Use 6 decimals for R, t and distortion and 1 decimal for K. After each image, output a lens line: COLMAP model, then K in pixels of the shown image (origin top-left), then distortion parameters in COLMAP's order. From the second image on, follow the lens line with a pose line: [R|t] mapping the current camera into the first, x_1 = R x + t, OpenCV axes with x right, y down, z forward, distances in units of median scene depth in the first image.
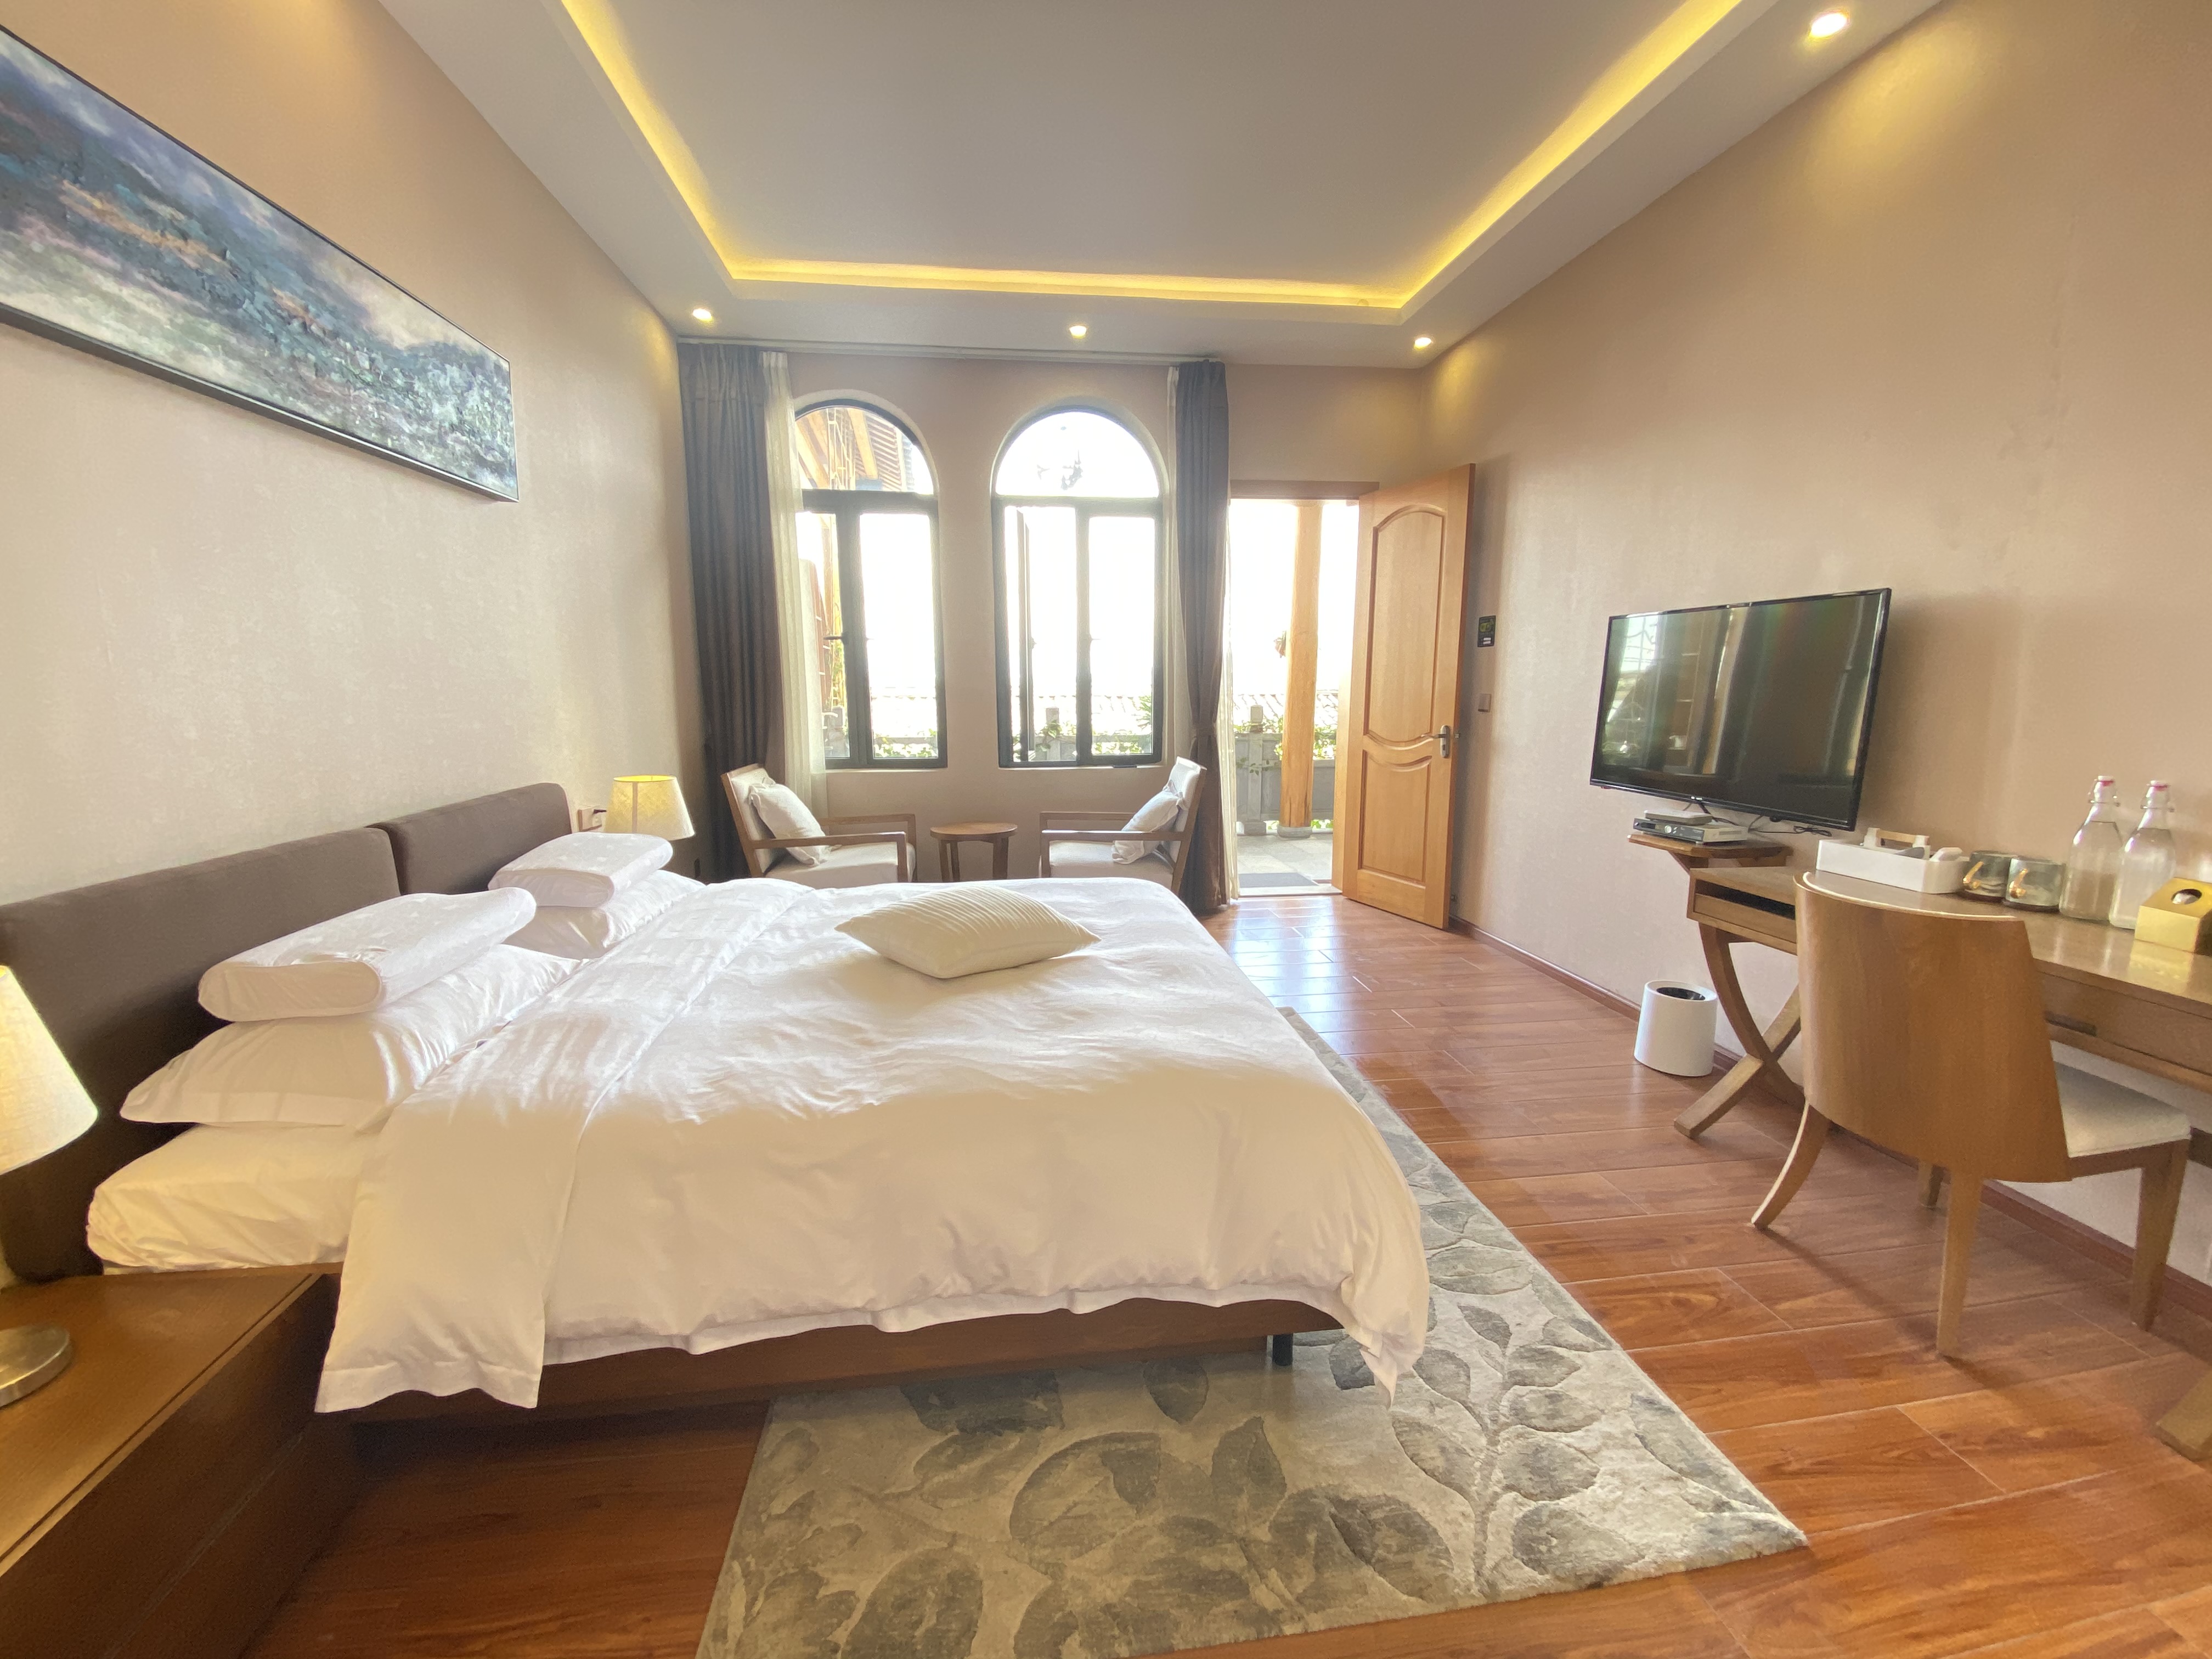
lens RADIAL K [[891.2, 0, 1106.0], [0, 891.2, 829.5], [0, 0, 1]] dist [-0.000094, -0.014063]
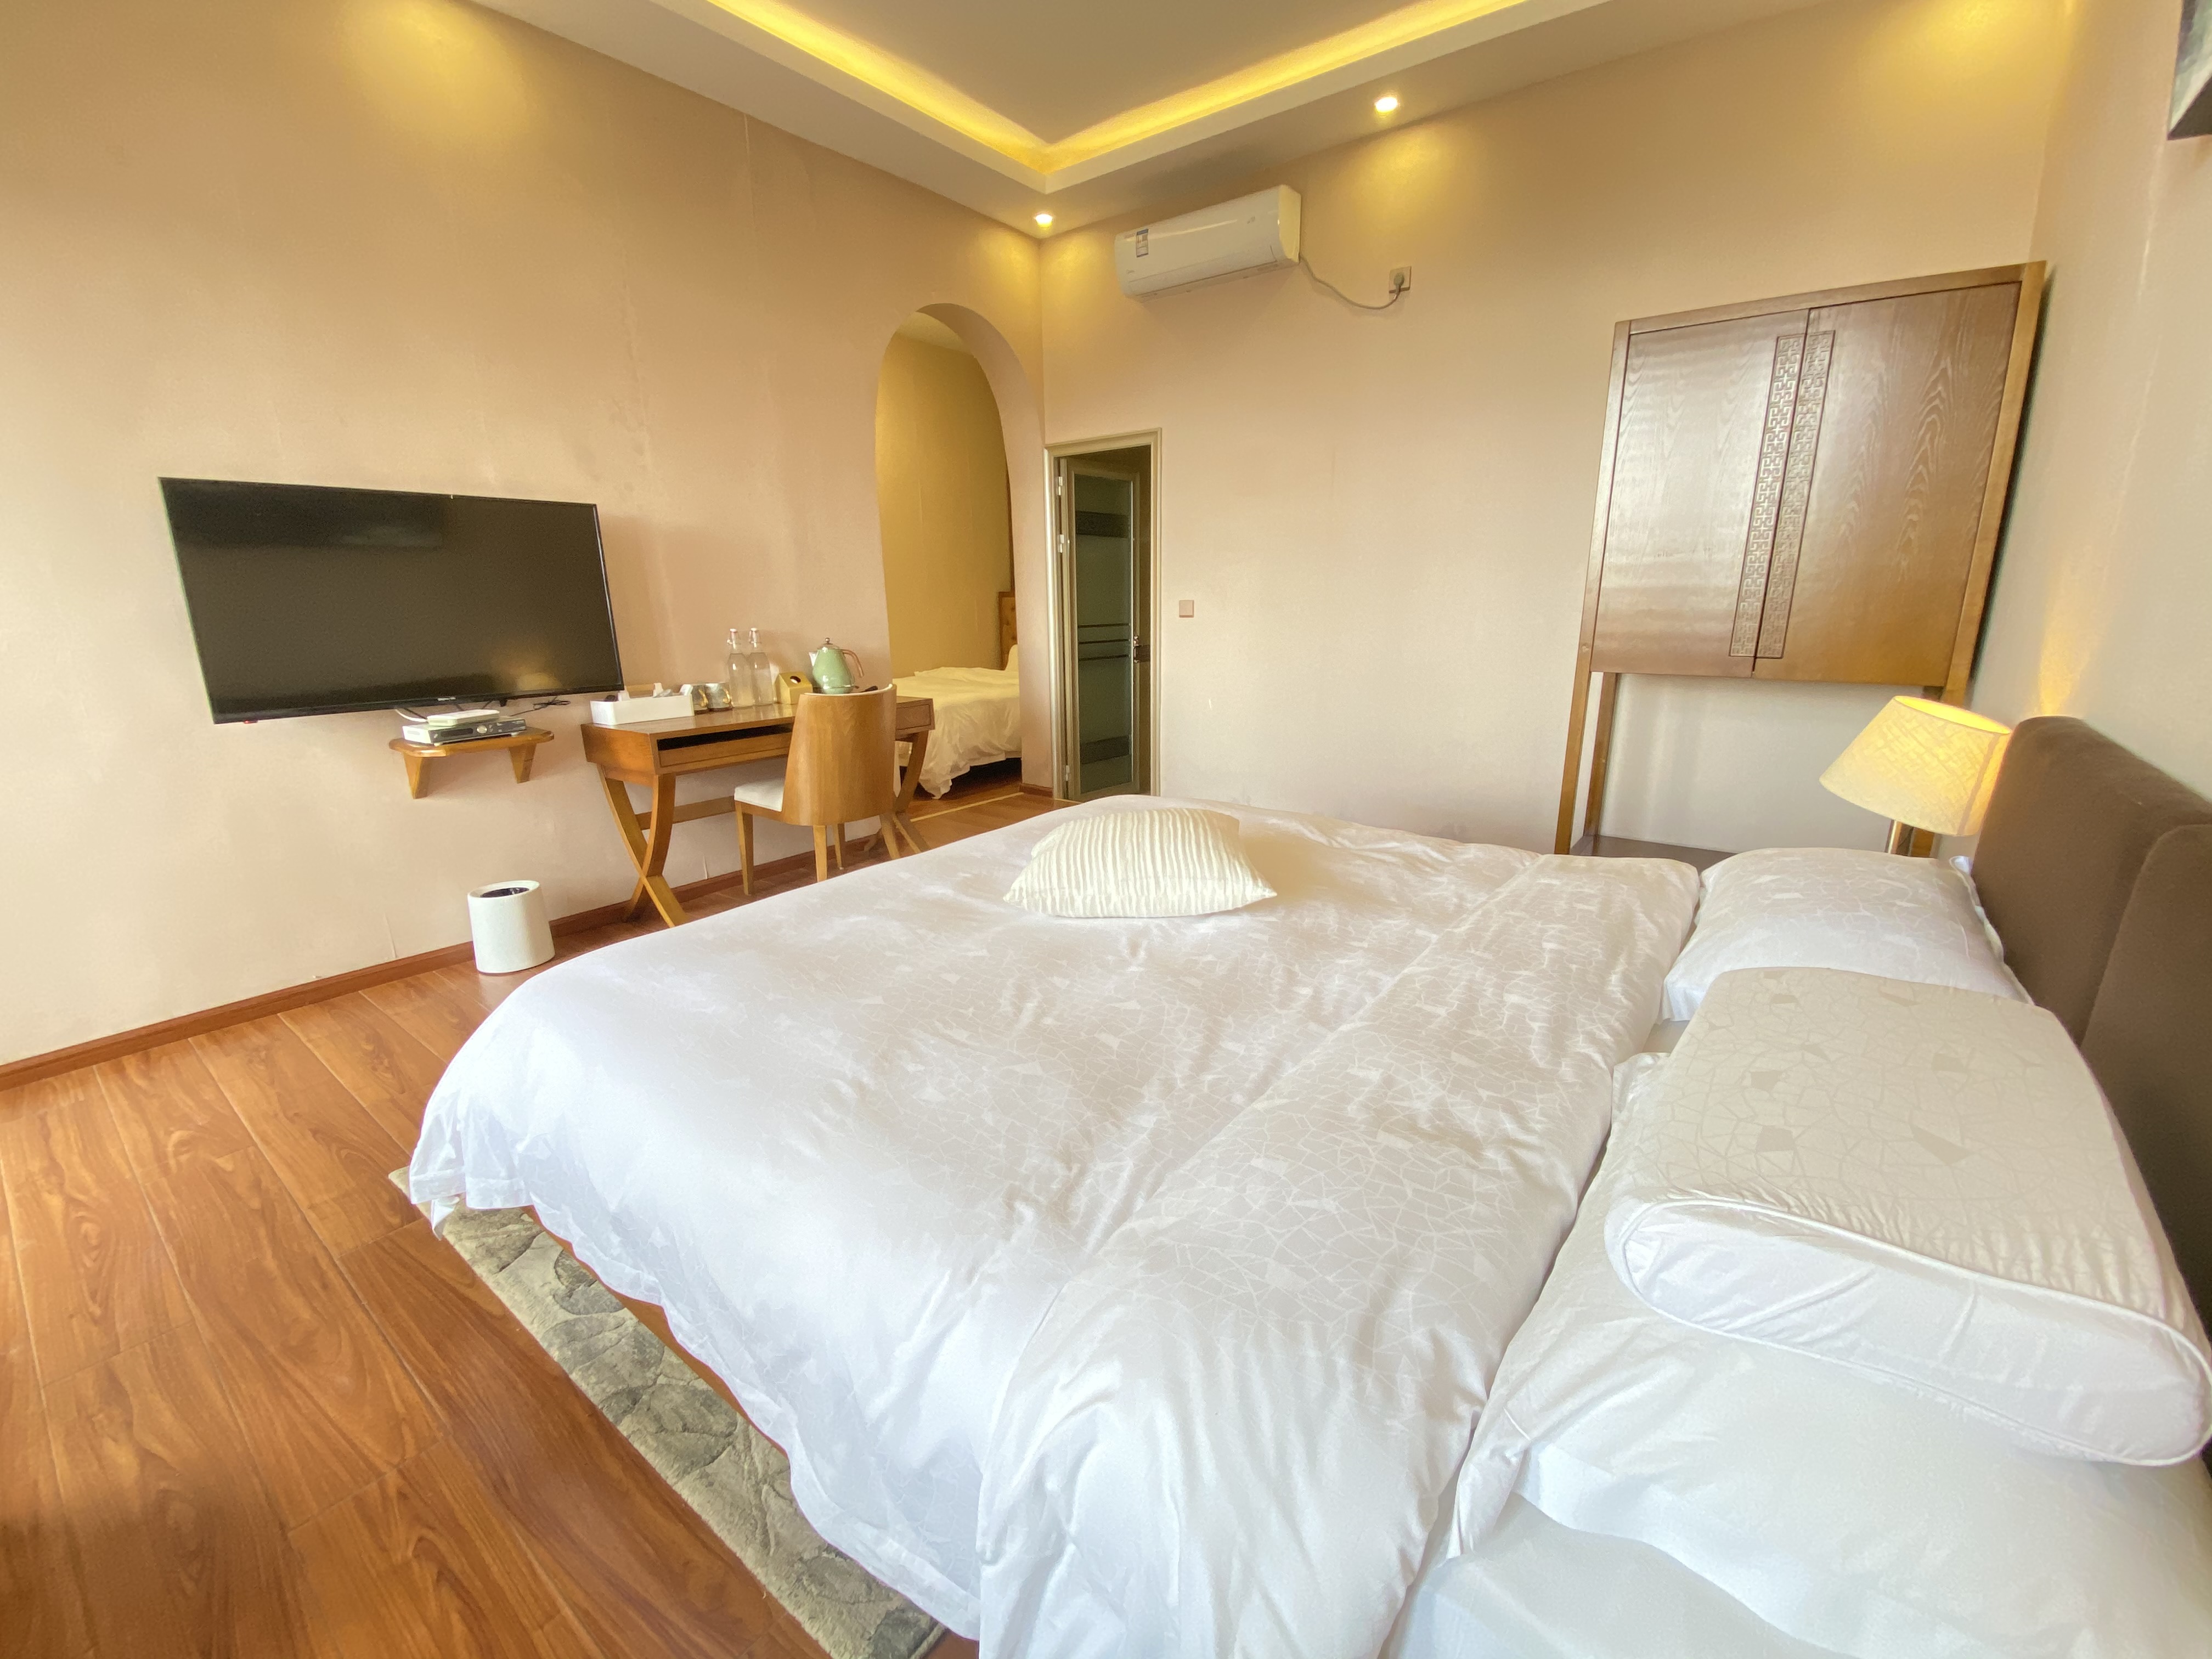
lens RADIAL K [[891.2, 0, 1106.0], [0, 891.2, 829.5], [0, 0, 1]] dist [-0.000094, -0.014063]
pose [[-0.728155, -0.159055, 0.666702, -0.329157], [0.120555, 0.927818, 0.353017, -0.105357], [-0.674727, 0.337425, -0.656420, 0.801195]]
